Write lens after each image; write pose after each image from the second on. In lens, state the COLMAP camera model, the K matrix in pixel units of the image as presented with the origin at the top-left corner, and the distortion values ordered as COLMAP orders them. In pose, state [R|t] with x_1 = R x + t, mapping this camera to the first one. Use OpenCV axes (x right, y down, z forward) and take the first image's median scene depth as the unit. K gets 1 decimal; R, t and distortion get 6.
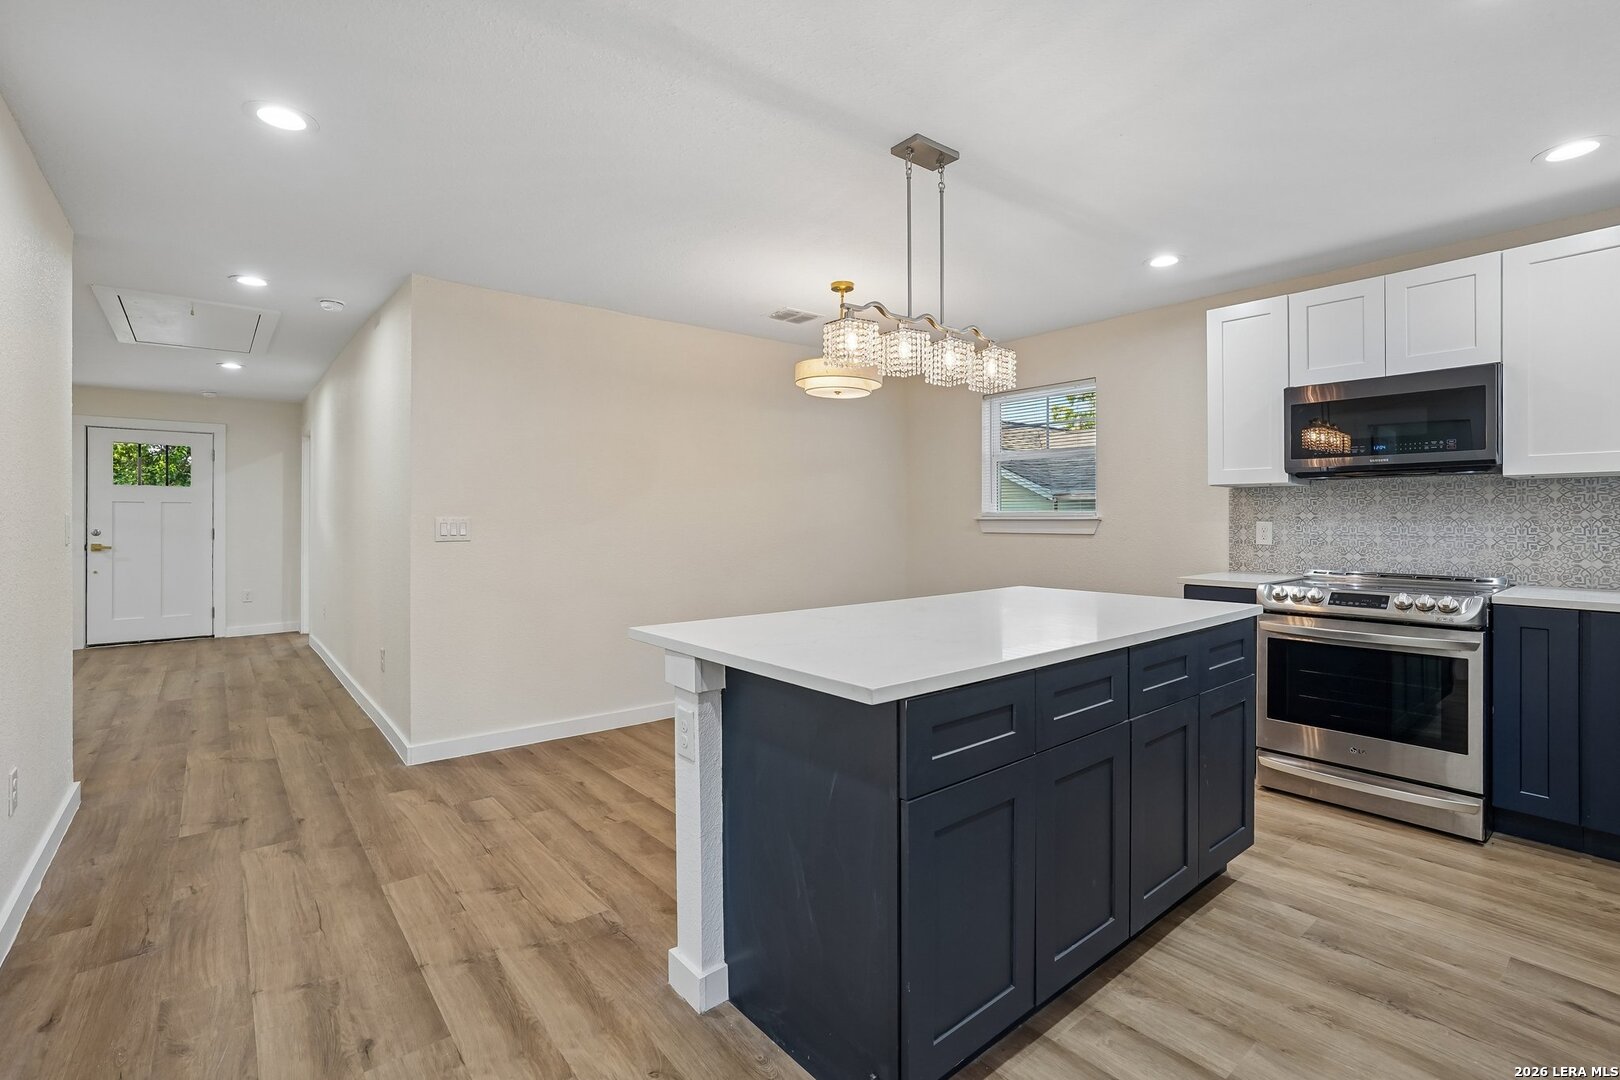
lens RADIAL K [[743.5, 0, 811.0], [0, 743.5, 509.8], [0, 0, 1]] dist [-0.017544, 0.005697]
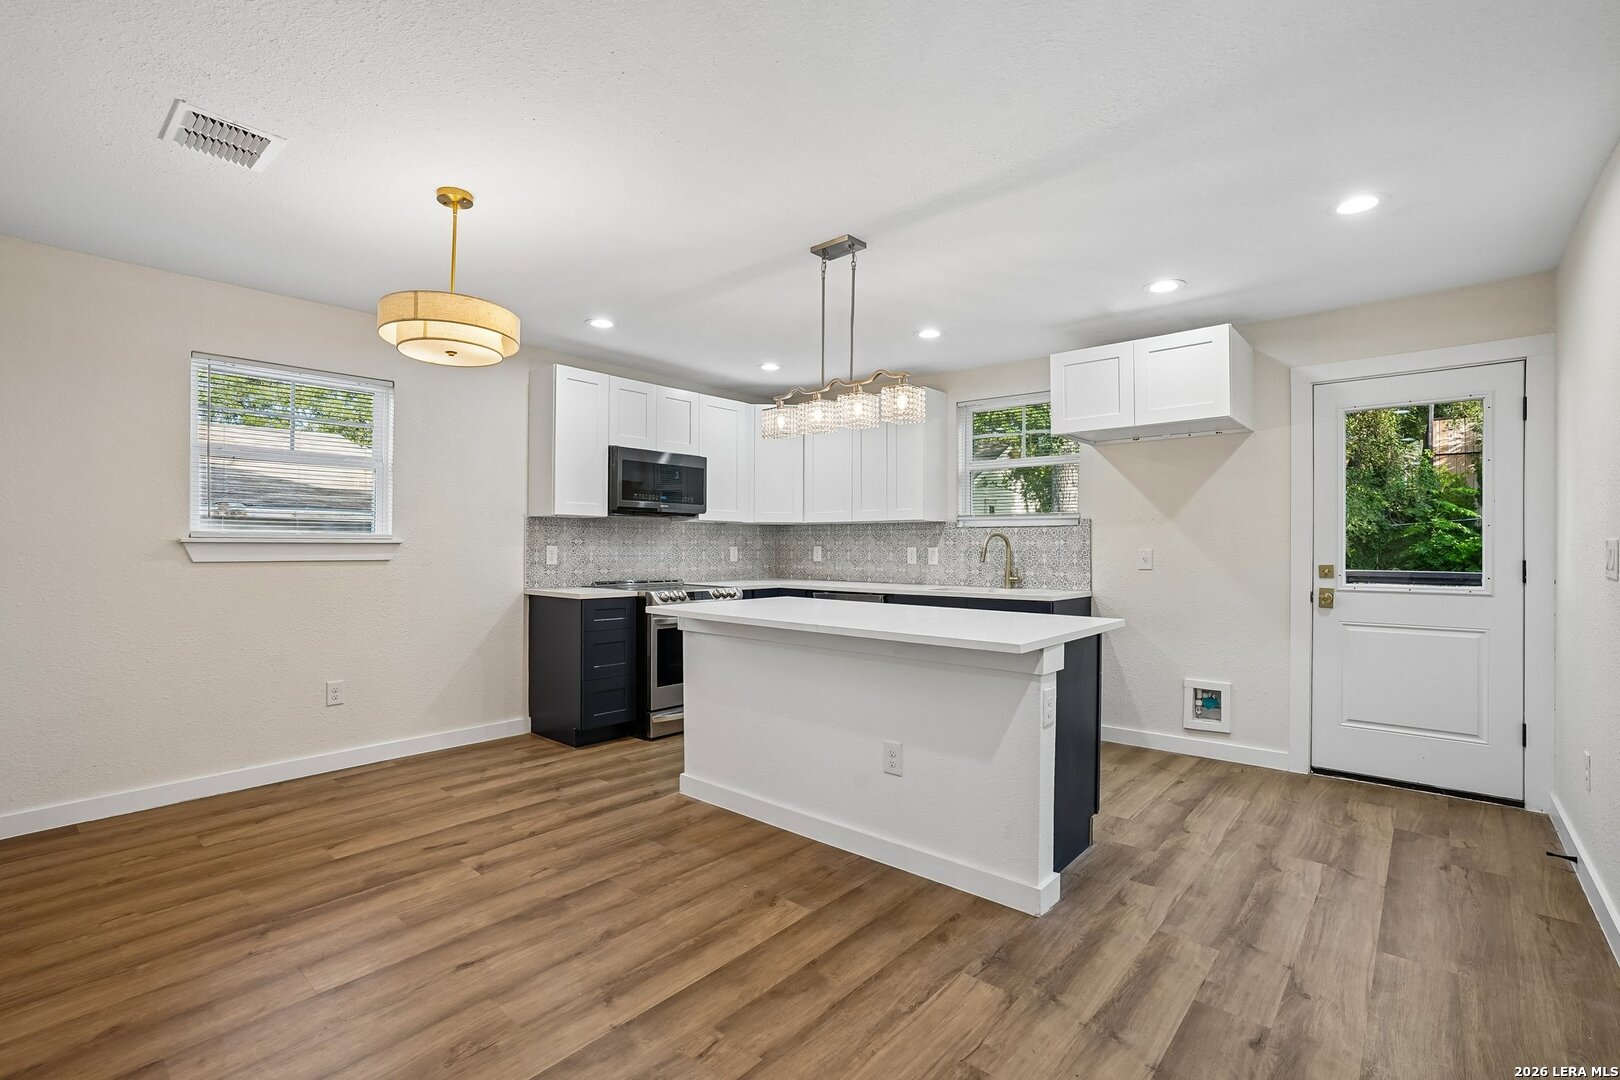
lens RADIAL K [[743.5, 0, 807.0], [0, 743.5, 546.0], [0, 0, 1]] dist [-0.017544, 0.005697]
pose [[-0.180216, 0.002101, 0.983625, -0.894864], [-0.016172, 0.999856, -0.005098, 0.021199], [-0.983494, -0.016826, -0.180157, 1.077333]]
